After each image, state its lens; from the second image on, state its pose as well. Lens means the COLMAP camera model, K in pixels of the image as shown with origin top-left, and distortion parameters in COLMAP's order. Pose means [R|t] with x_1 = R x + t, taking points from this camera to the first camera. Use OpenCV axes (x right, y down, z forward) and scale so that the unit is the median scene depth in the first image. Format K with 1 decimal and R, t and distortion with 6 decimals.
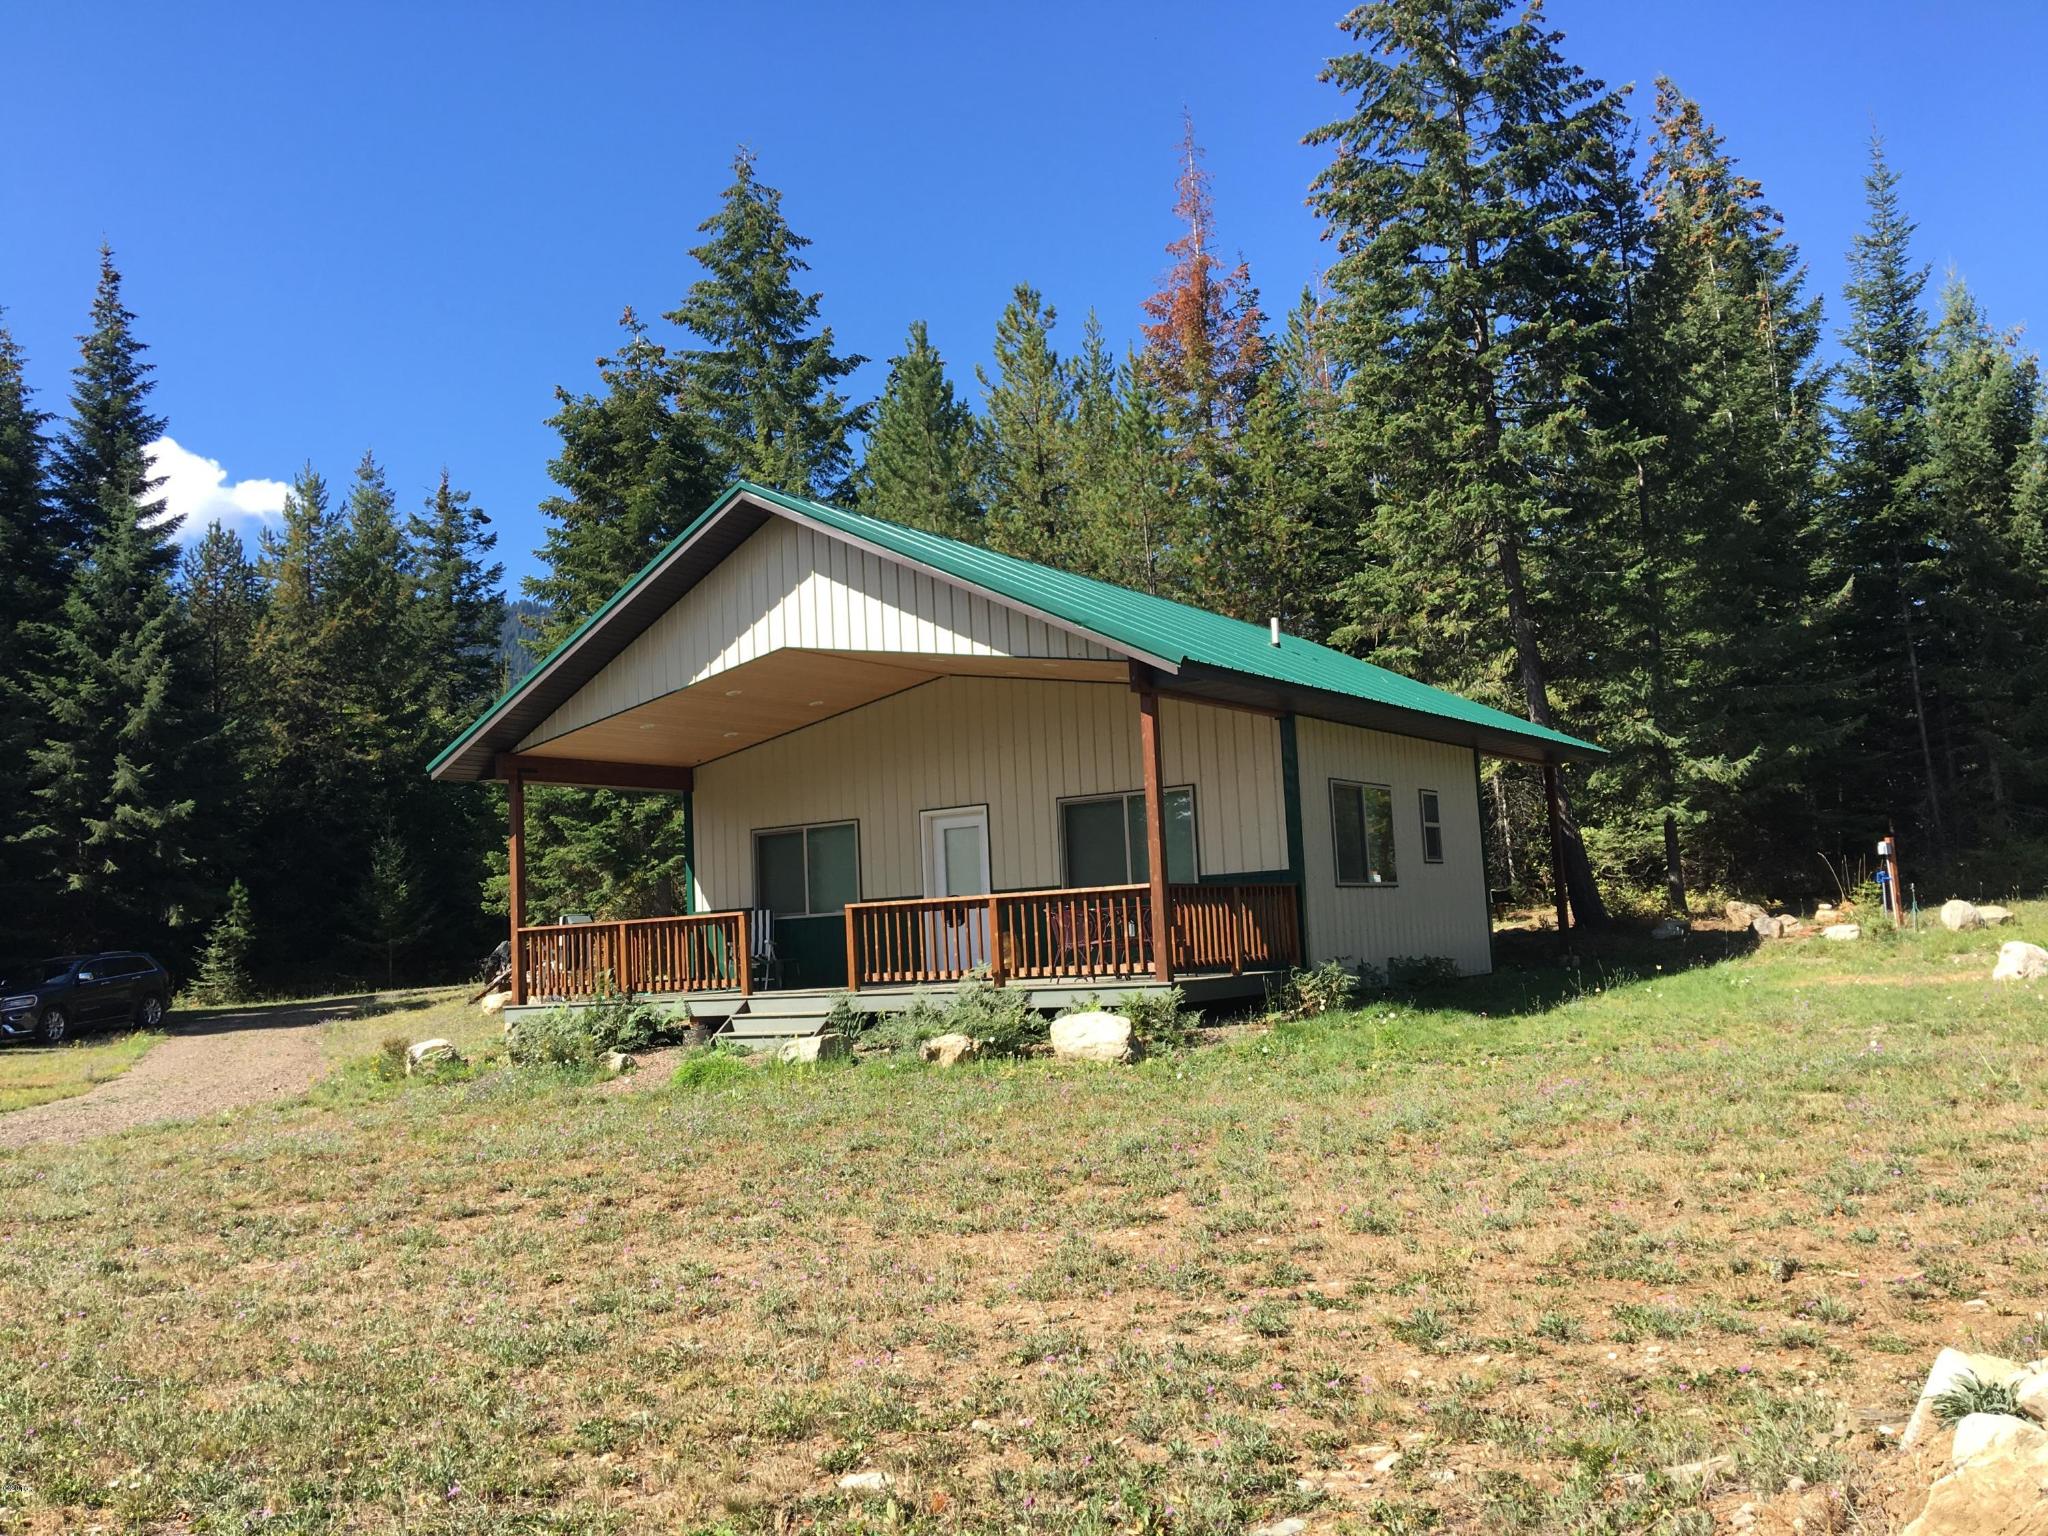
lens RADIAL K [[1694.5, 0, 1024.0], [0, 1694.5, 768.0], [0, 0, 1]] dist [0.013844, 0.004205]
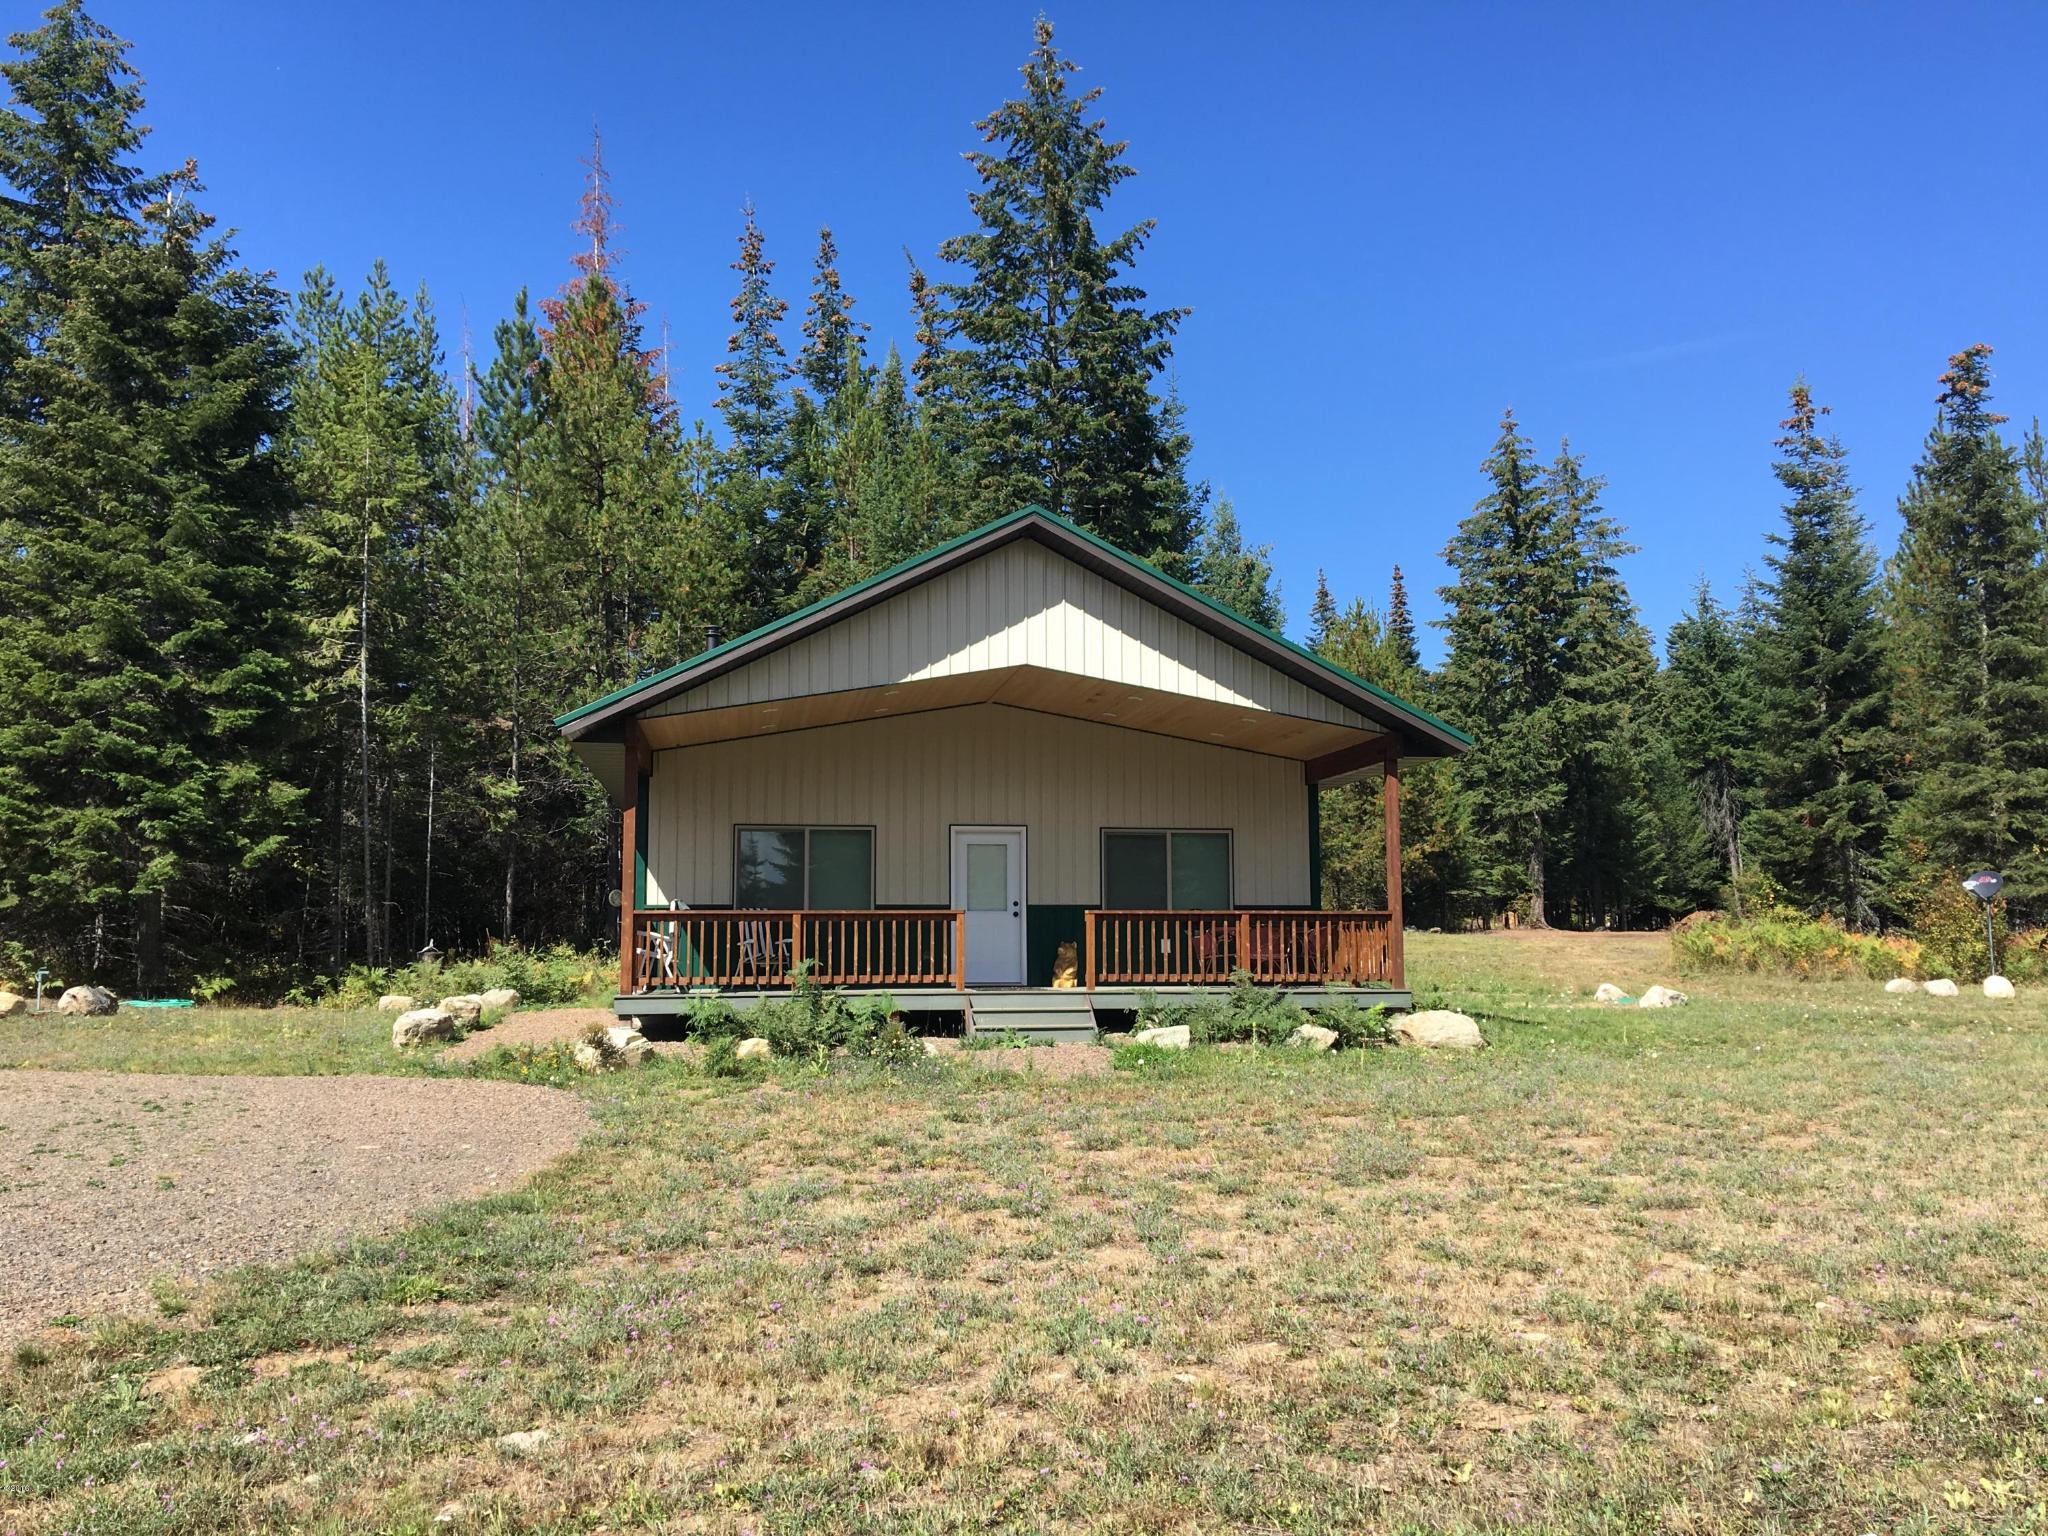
lens RADIAL K [[1694.5, 0, 1024.0], [0, 1694.5, 768.0], [0, 0, 1]] dist [0.013844, 0.004205]
pose [[0.722351, 0.123084, 0.680484, -0.851870], [-0.102673, 0.992215, -0.070478, 0.068062], [-0.683862, -0.018958, 0.729365, 0.225249]]
